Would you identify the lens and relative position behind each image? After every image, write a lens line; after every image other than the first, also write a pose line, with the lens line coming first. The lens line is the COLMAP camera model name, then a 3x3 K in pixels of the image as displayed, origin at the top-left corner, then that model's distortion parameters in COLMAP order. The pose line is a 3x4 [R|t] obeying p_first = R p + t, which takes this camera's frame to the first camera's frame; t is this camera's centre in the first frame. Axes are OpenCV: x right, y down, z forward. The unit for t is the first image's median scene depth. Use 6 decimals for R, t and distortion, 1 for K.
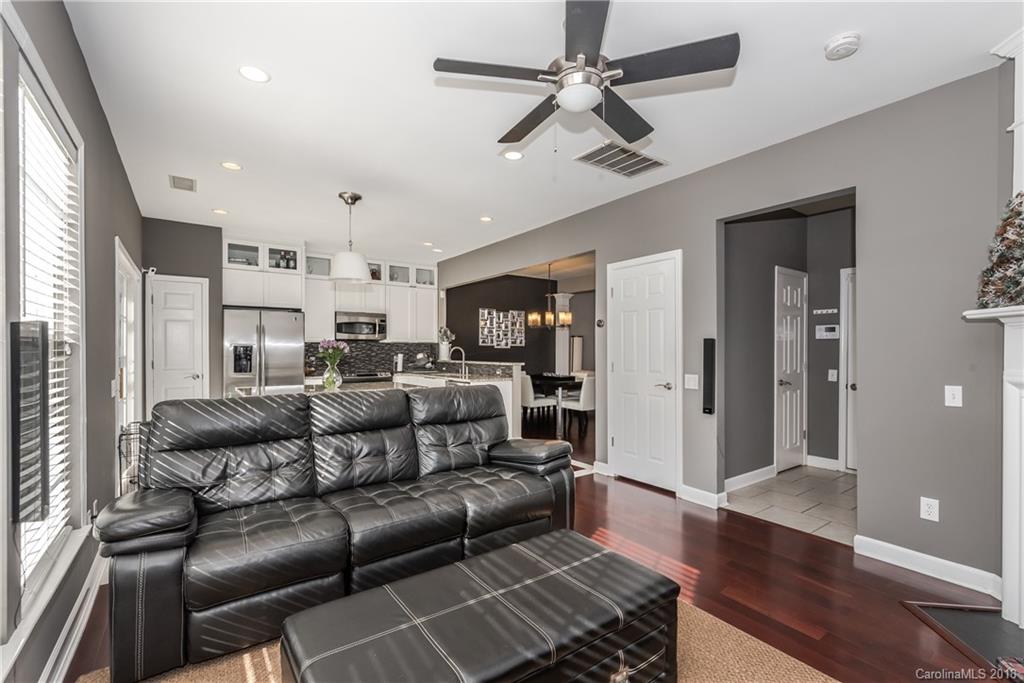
lens RADIAL K [[443.5, 0, 514.2], [0, 443.5, 351.8], [0, 0, 1]] dist [-0.003435, 0.000227]
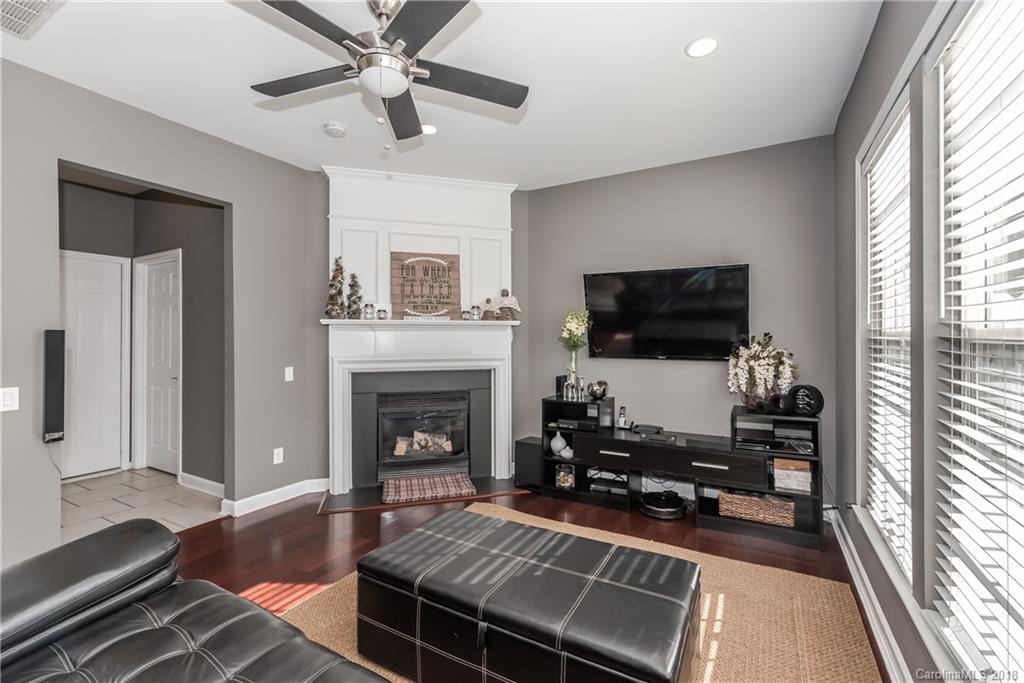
lens RADIAL K [[443.5, 0, 514.3], [0, 443.5, 337.6], [0, 0, 1]] dist [-0.003435, 0.000227]
pose [[-0.428076, 0.000209, 0.903743, -0.240058], [0.005888, 0.999979, 0.002558, -0.008015], [-0.903723, 0.006416, -0.428069, 0.338792]]
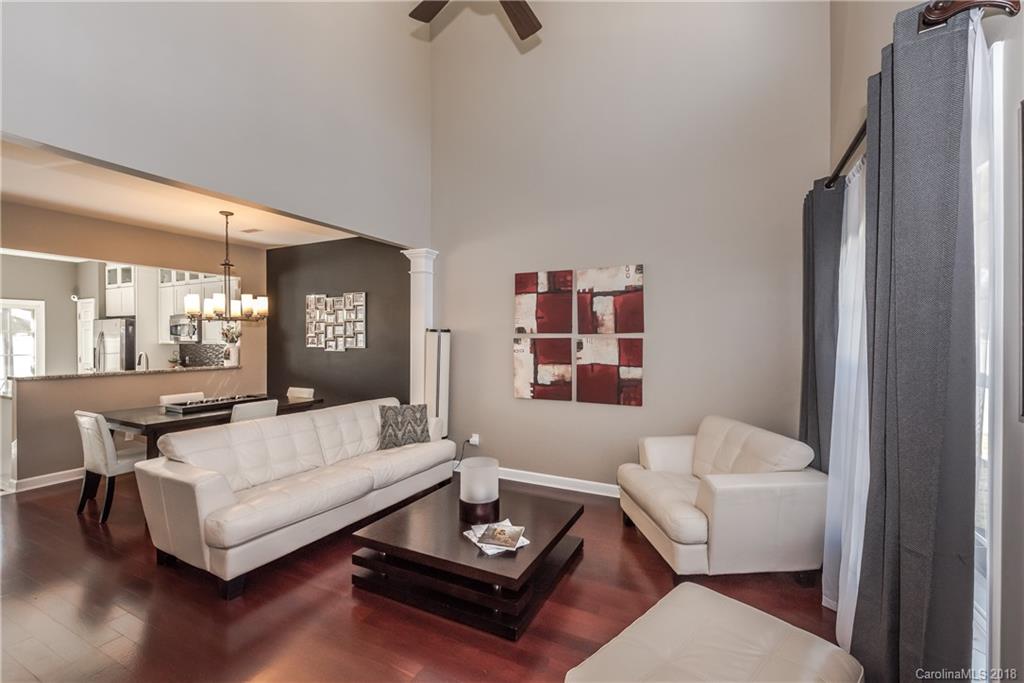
lens RADIAL K [[443.5, 0, 511.0], [0, 443.5, 341.3], [0, 0, 1]] dist [-0.003435, 0.000227]
pose [[0.459198, 0.006200, -0.888312, 0.865212], [-0.005113, 0.999978, 0.004336, -0.034574], [0.888319, 0.002551, 0.459219, 1.174862]]
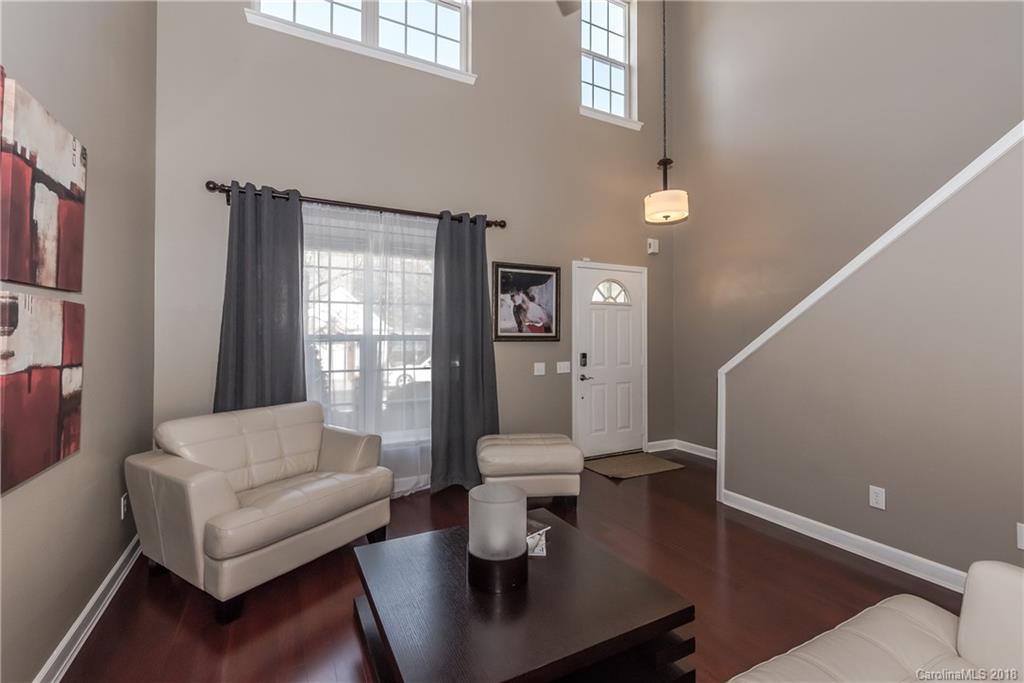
lens RADIAL K [[443.5, 0, 501.4], [0, 443.5, 328.8], [0, 0, 1]] dist [-0.003435, 0.000227]
pose [[0.153268, 0.012430, 0.988106, 0.208404], [0.003935, 0.999905, -0.013189, -0.017225], [-0.988177, 0.005910, 0.153205, 1.294345]]
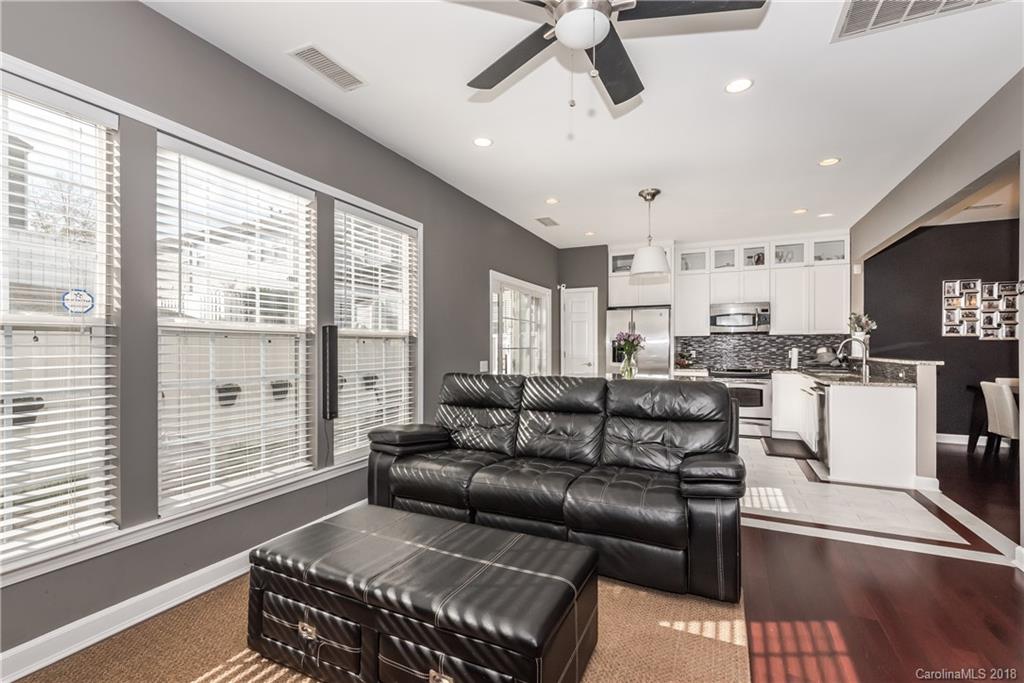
lens RADIAL K [[443.5, 0, 515.3], [0, 443.5, 347.2], [0, 0, 1]] dist [-0.003435, 0.000227]
pose [[0.483869, -0.000089, -0.875141, 0.235232], [-0.003382, 0.999992, -0.001972, 0.007007], [0.875134, 0.003914, 0.483865, 0.142004]]
